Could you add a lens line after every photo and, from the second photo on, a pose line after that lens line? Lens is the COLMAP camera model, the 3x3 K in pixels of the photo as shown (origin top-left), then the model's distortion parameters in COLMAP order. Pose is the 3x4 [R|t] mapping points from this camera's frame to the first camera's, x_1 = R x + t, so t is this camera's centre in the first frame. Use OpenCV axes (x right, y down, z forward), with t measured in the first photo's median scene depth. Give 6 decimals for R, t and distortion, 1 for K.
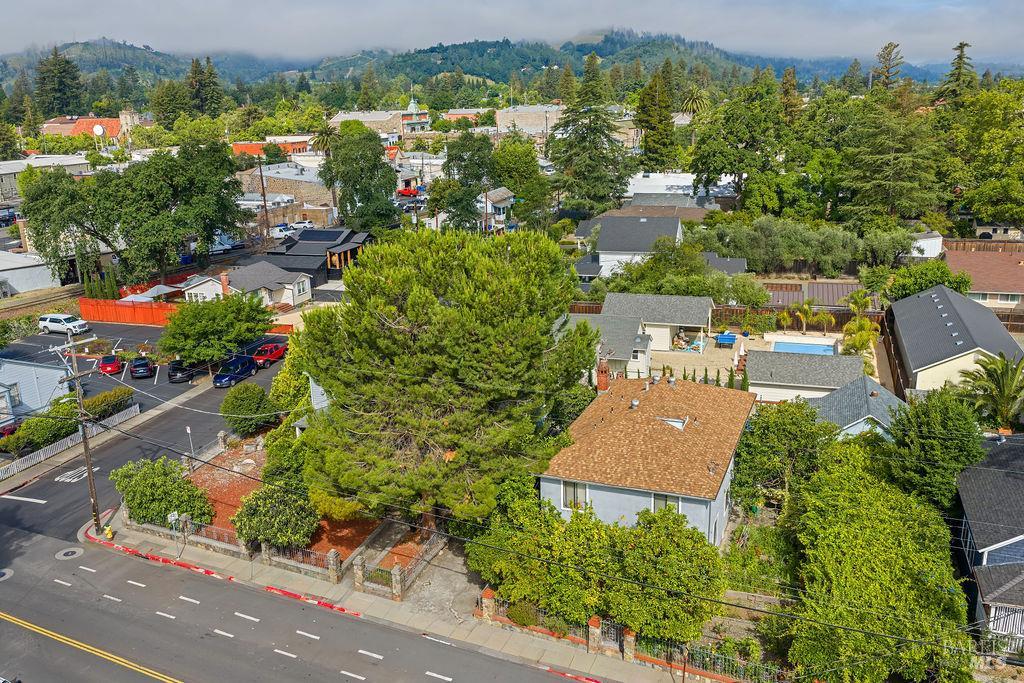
lens RADIAL K [[878.4, 0, 512.0], [0, 878.4, 341.5], [0, 0, 1]] dist [0.013884, -0.015276]
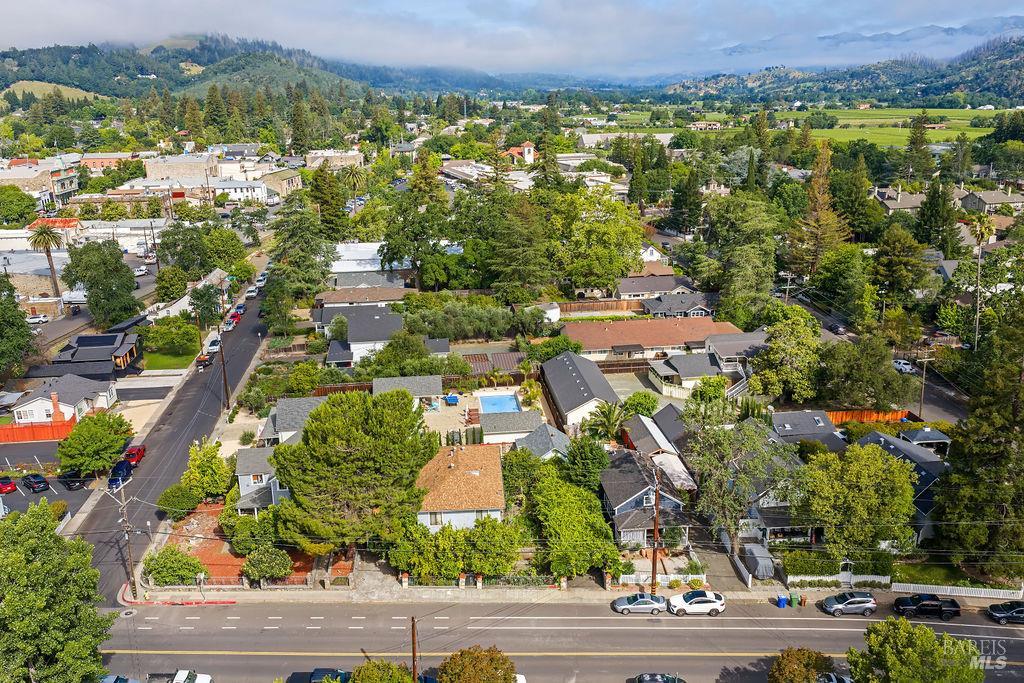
lens RADIAL K [[878.4, 0, 512.0], [0, 878.4, 341.5], [0, 0, 1]] dist [0.013884, -0.015276]
pose [[0.904558, -0.109594, 0.412024, -0.315065], [0.105708, 0.993873, 0.032287, -0.154809], [-0.413038, 0.014349, 0.910601, -0.511956]]
